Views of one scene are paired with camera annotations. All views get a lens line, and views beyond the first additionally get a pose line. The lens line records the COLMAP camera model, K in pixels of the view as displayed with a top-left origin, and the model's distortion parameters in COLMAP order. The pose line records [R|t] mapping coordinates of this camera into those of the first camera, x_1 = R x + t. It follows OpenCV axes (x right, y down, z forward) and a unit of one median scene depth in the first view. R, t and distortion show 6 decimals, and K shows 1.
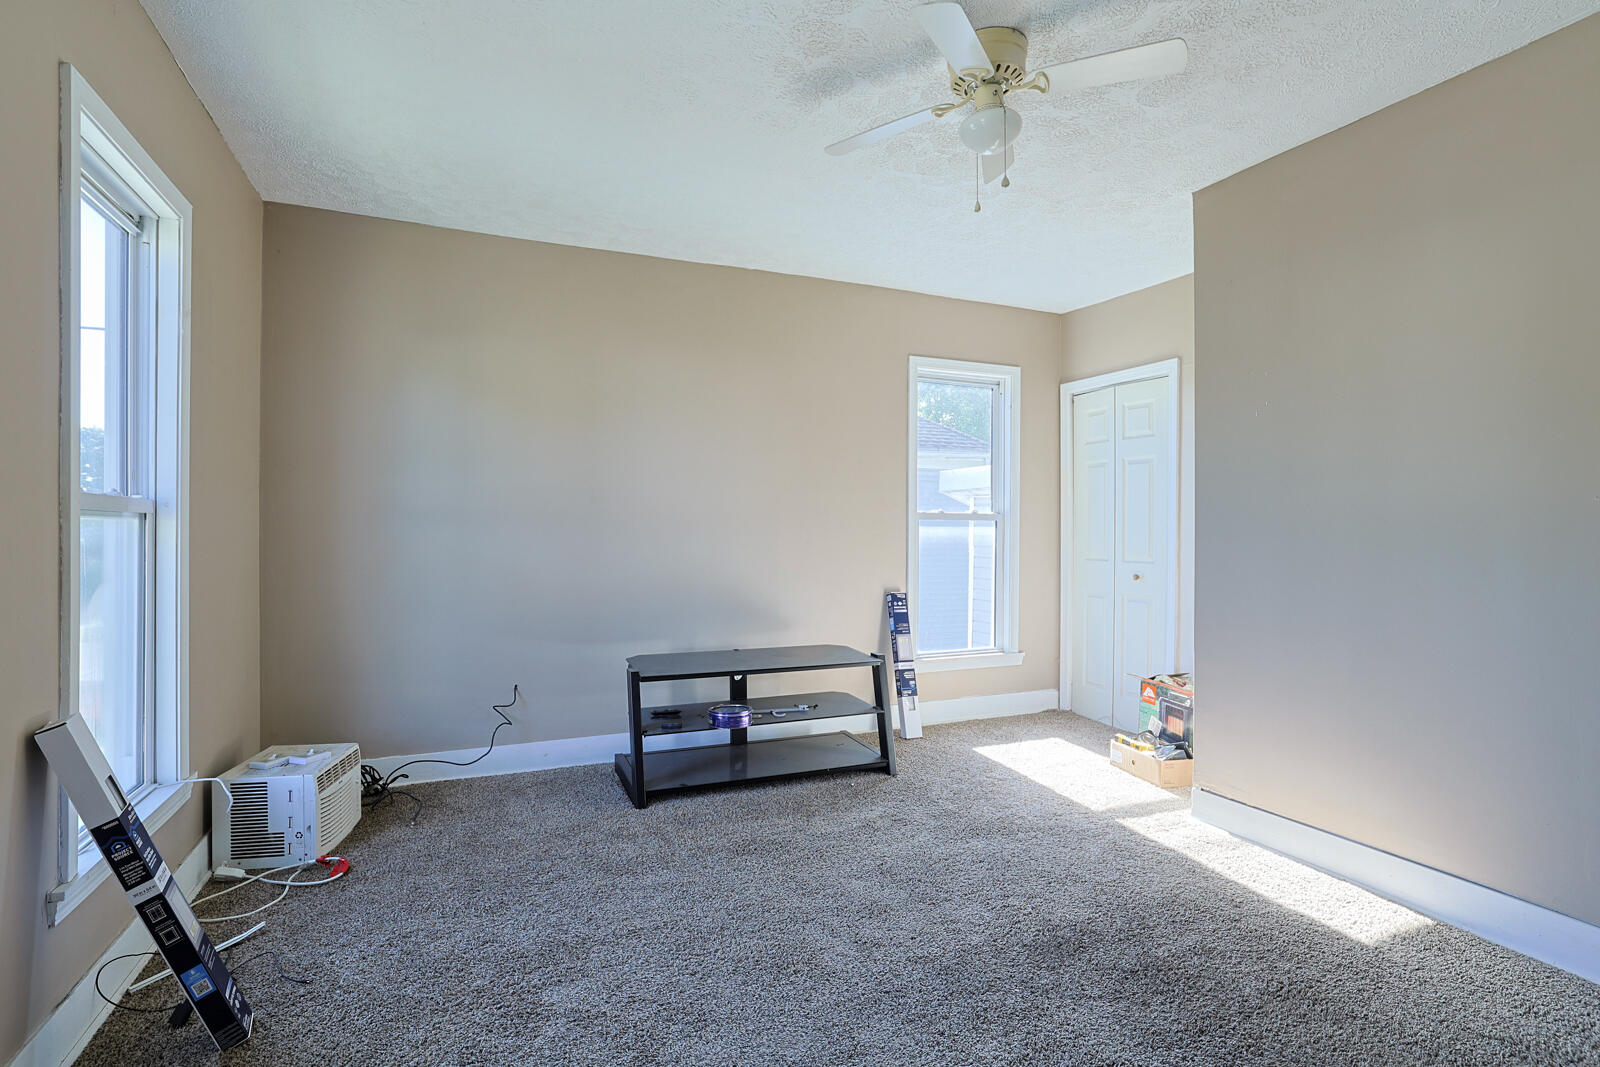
lens RADIAL K [[799.8, 0, 800.0], [0, 799.8, 533.5], [0, 0, 1]] dist [-0.058623, 0.045411]
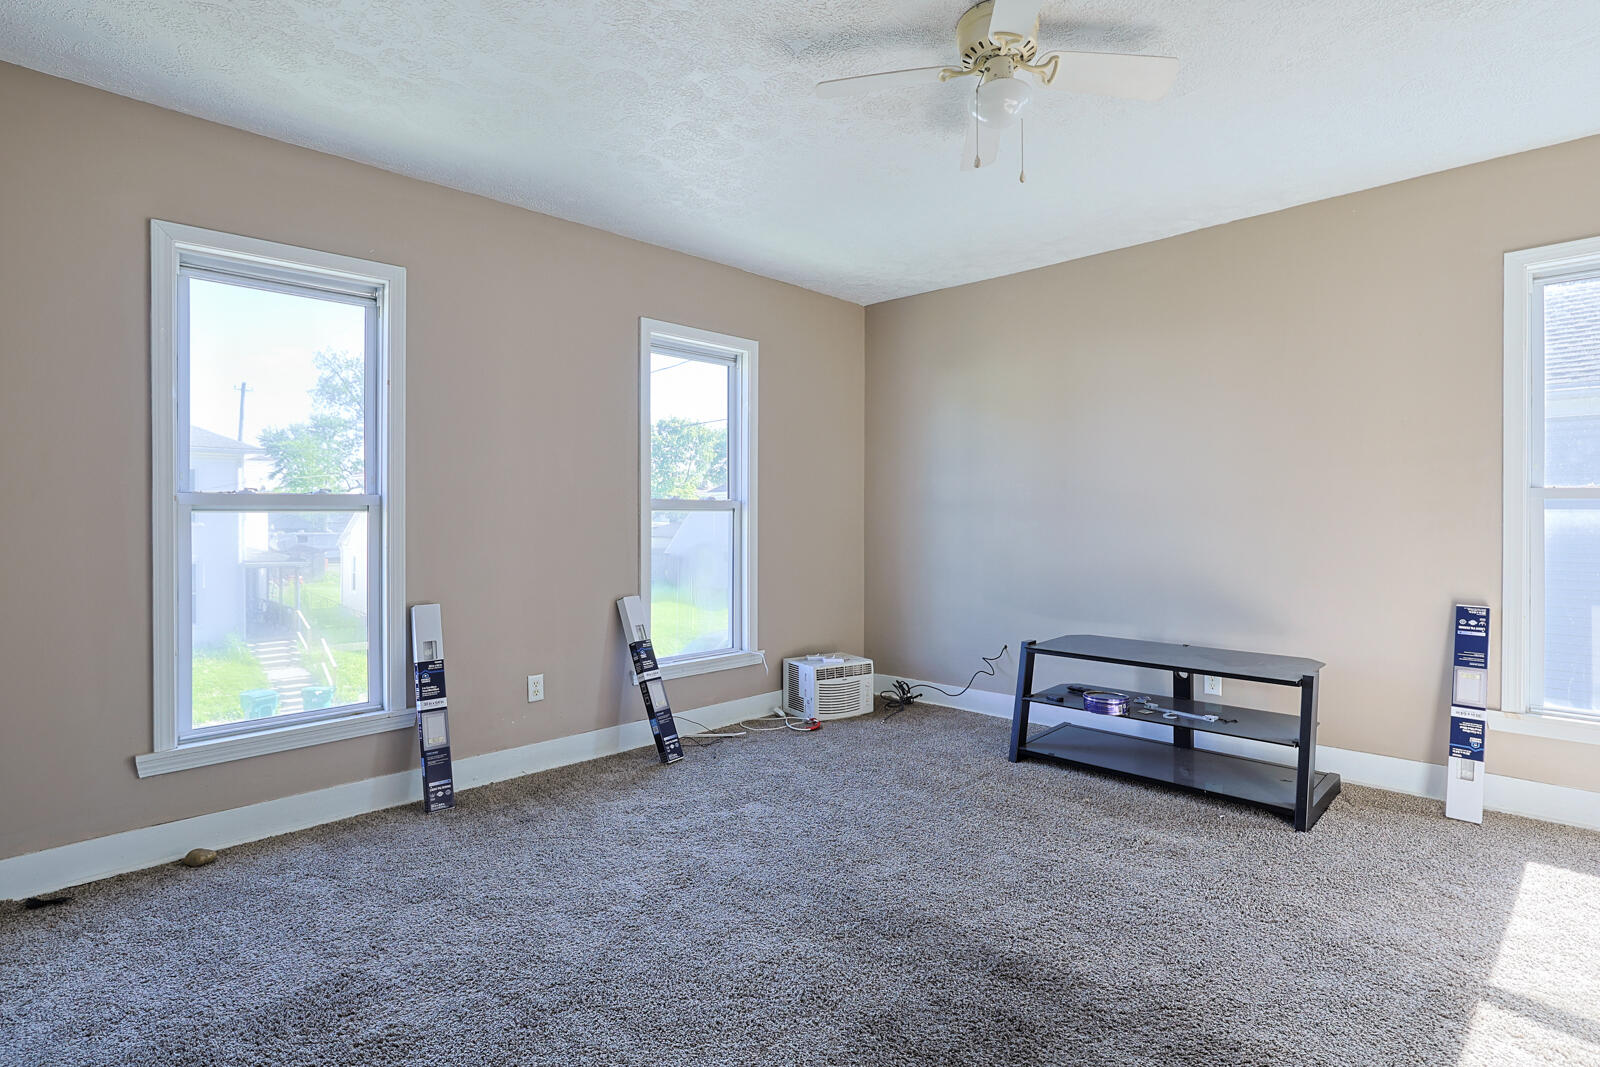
lens RADIAL K [[799.8, 0, 800.0], [0, 799.8, 533.5], [0, 0, 1]] dist [-0.058623, 0.045411]
pose [[0.363263, 0.015532, -0.931557, 0.645941], [-0.001221, 0.999868, 0.016195, 0.001061], [0.931686, -0.004746, 0.363234, 0.261616]]
